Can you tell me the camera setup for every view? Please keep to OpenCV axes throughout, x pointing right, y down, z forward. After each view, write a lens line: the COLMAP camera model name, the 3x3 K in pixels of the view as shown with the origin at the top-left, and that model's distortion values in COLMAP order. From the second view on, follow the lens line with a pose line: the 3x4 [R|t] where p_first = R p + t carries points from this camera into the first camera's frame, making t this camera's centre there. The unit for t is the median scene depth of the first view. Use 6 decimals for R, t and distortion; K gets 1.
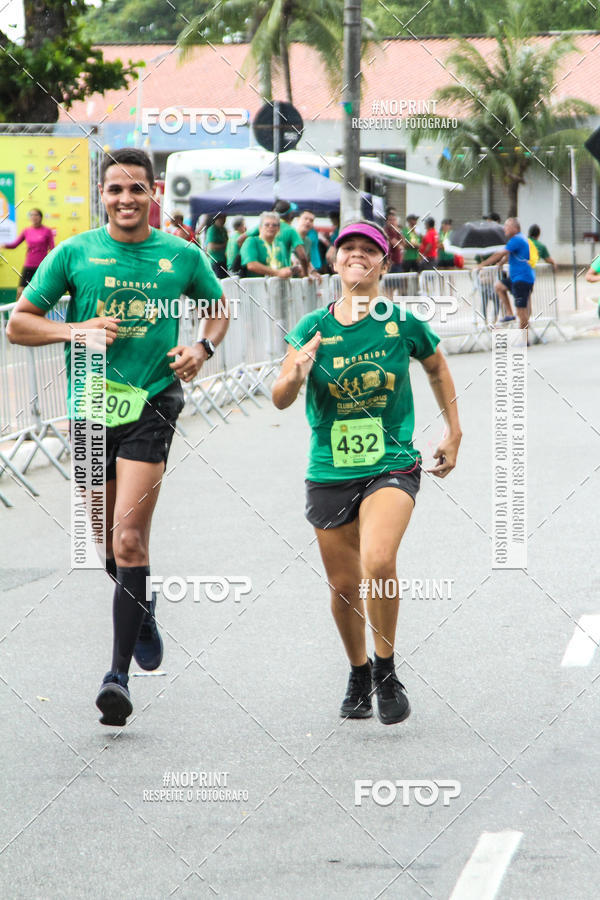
lens RADIAL K [[3858.0, 0, 325.7], [0, 3858.0, 384.4], [0, 0, 1]] dist [0.618738, -0.094459]
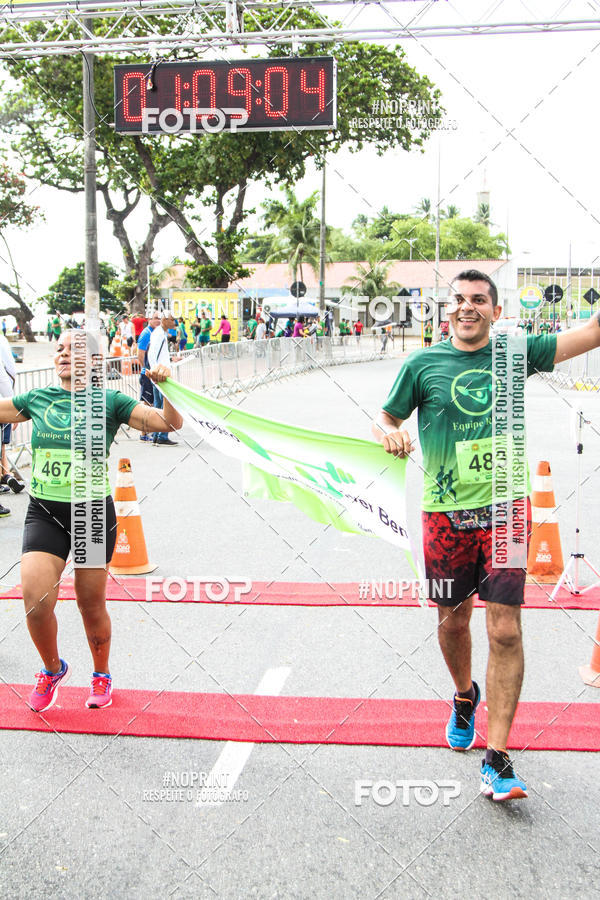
lens RADIAL K [[3858.0, 0, 325.7], [0, 3858.0, 384.4], [0, 0, 1]] dist [0.618738, -0.094459]
pose [[0.999432, 0.008186, -0.032679, 0.111735], [-0.009285, 0.999391, -0.033634, 0.113629], [0.032384, 0.033919, 0.998900, -2.095720]]
